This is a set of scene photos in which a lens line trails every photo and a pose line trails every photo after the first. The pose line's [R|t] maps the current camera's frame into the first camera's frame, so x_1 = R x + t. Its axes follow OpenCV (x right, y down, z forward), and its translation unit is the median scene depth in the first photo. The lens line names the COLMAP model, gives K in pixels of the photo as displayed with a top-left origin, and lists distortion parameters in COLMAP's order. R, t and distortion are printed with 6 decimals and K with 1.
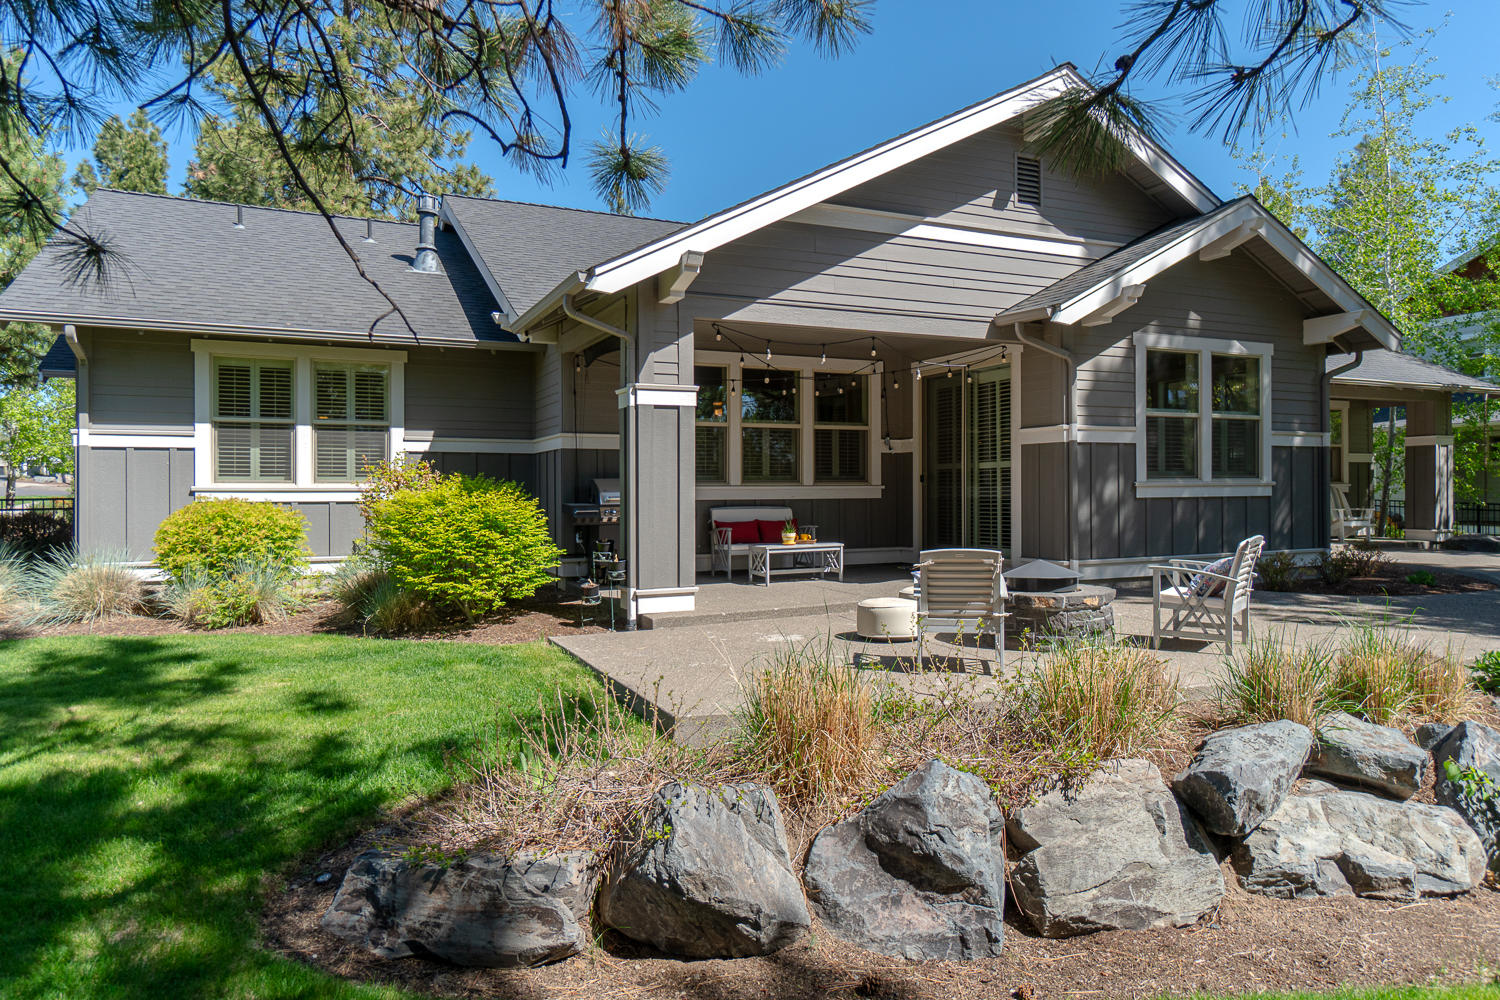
lens RADIAL K [[953.4, 0, 738.2], [0, 953.4, 493.2], [0, 0, 1]] dist [0.000867, -0.001722]
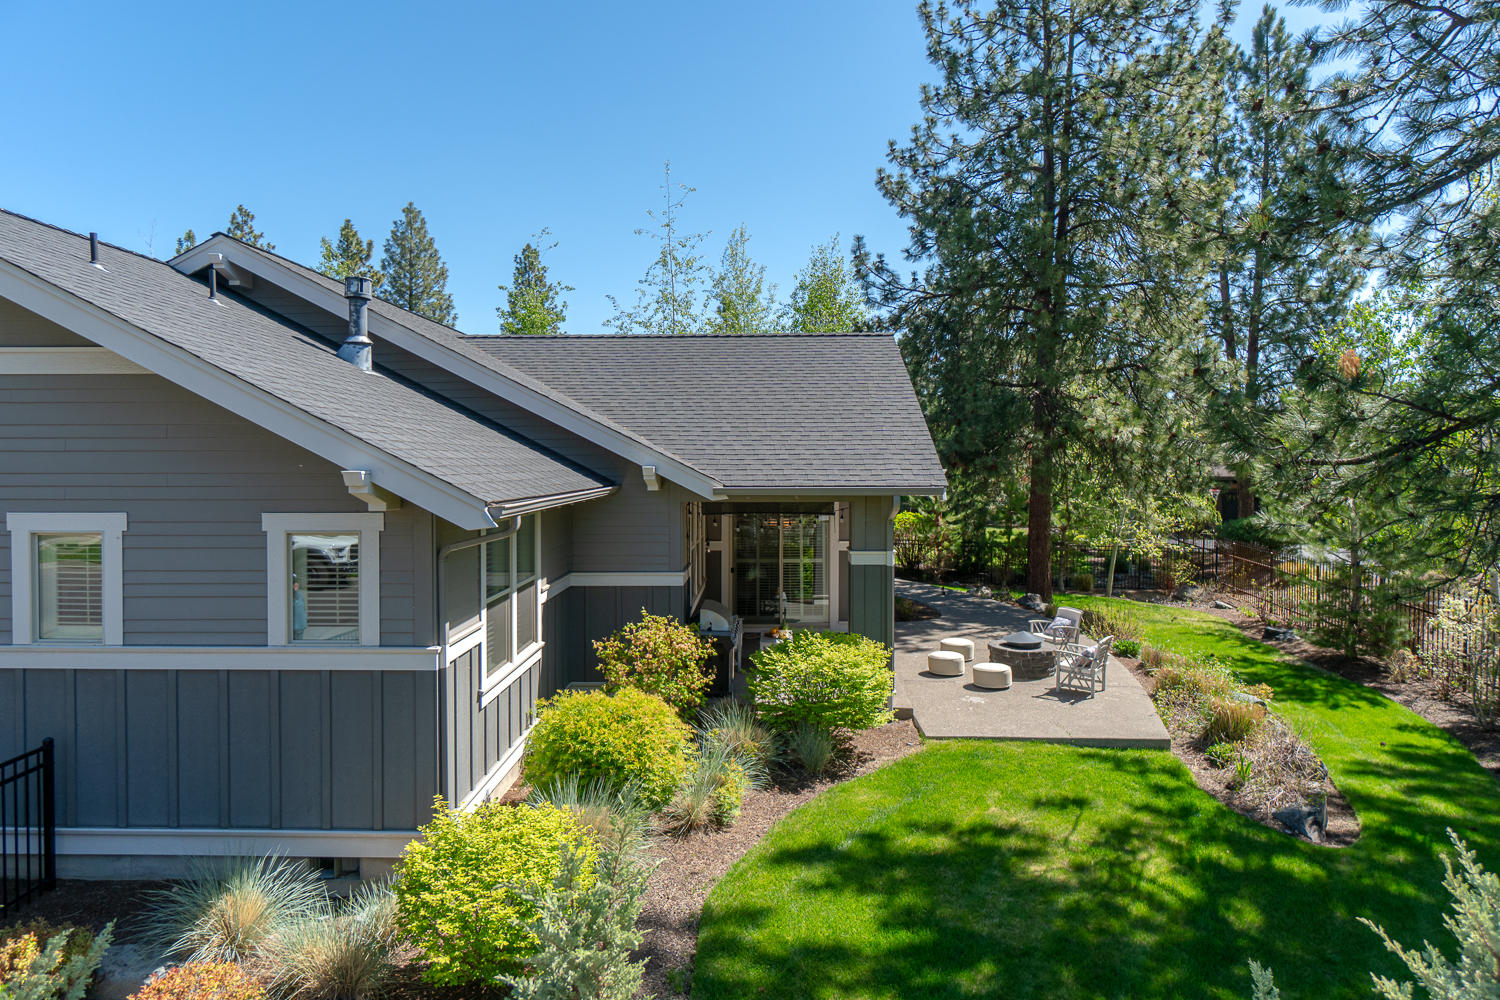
lens RADIAL K [[923.4, 0, 745.4], [0, 923.4, 493.6], [0, 0, 1]] dist [0.001196, 0.001537]
pose [[0.441019, -0.028432, 0.897047, -1.164805], [0.002423, 0.999532, 0.030489, -0.194088], [-0.897495, -0.011272, 0.440881, 0.459725]]
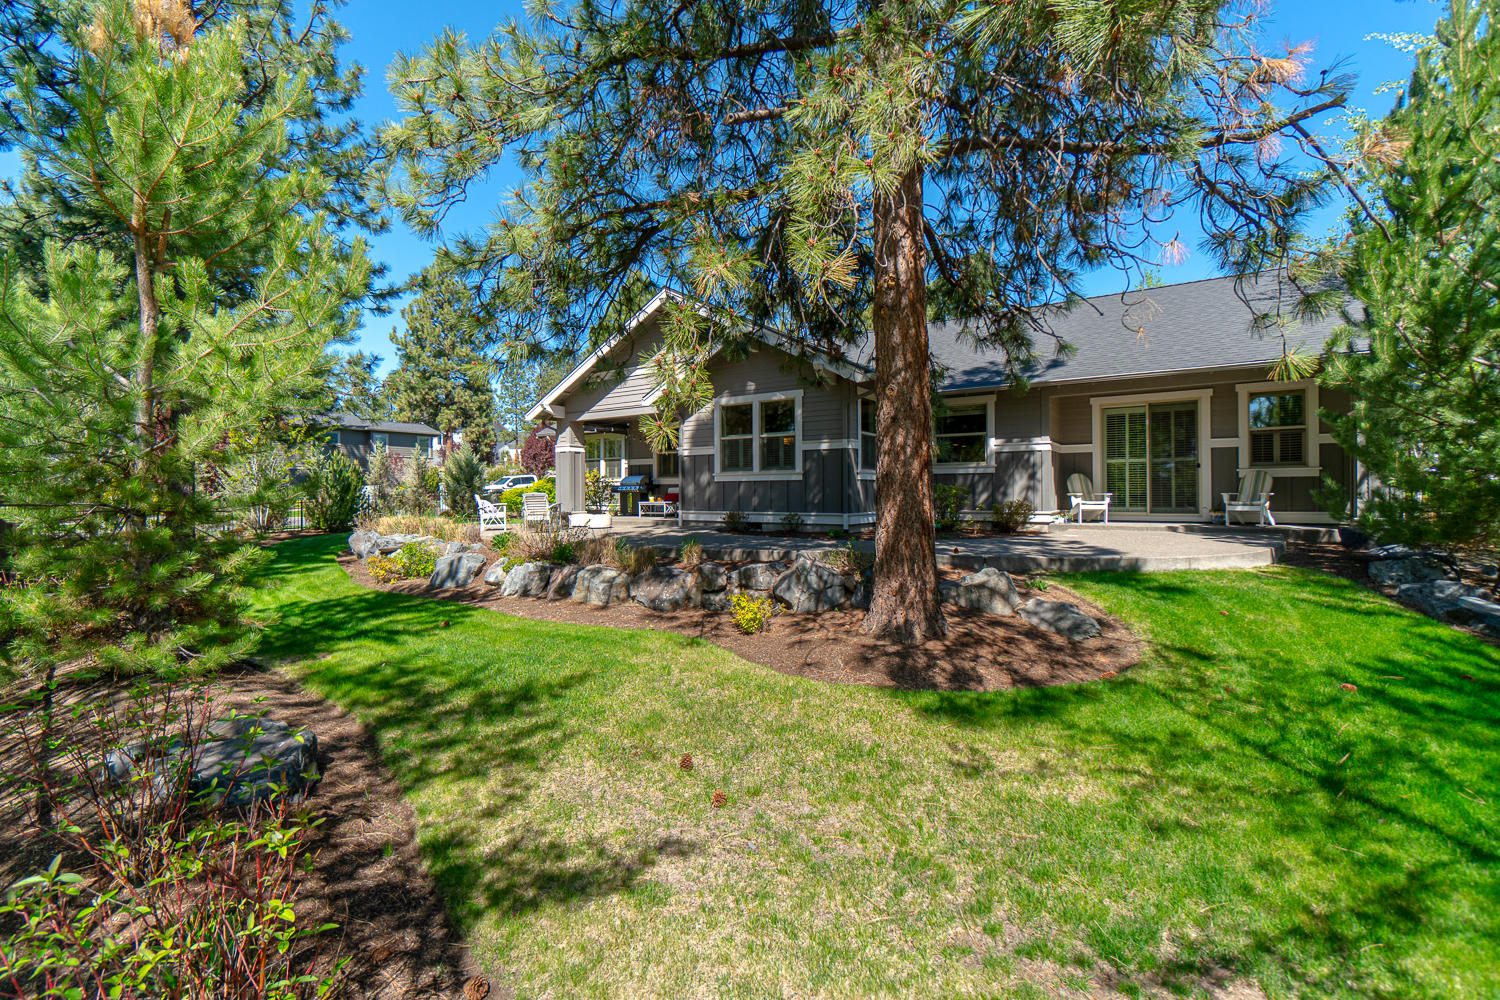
lens RADIAL K [[647.2, 0, 746.5], [0, 647.2, 496.5], [0, 0, 1]] dist [-0.003596, -0.000324]
pose [[0.517923, 0.012193, -0.855340, 1.594100], [0.000883, 0.999890, 0.014788, 0.016298], [0.855427, -0.008414, 0.517855, 0.346244]]
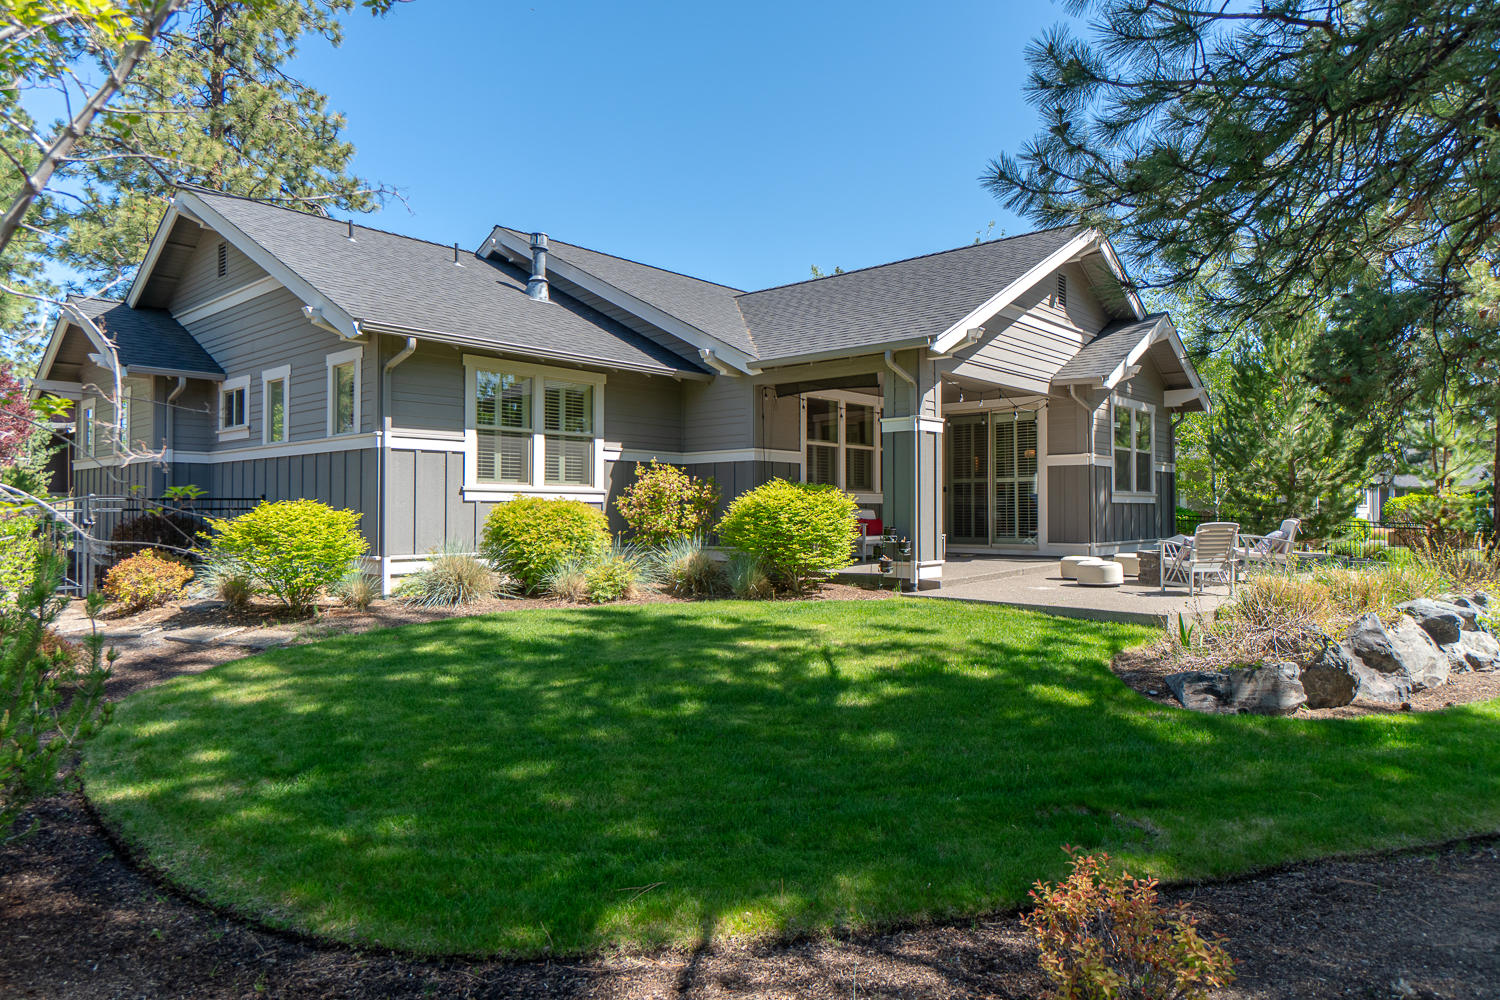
lens RADIAL K [[923.4, 0, 745.4], [0, 923.4, 493.6], [0, 0, 1]] dist [0.001196, 0.001537]
pose [[0.914991, 0.011361, 0.403315, -0.704352], [-0.001946, 0.999716, -0.023745, 0.026640], [-0.403470, 0.020941, 0.914753, -0.113577]]
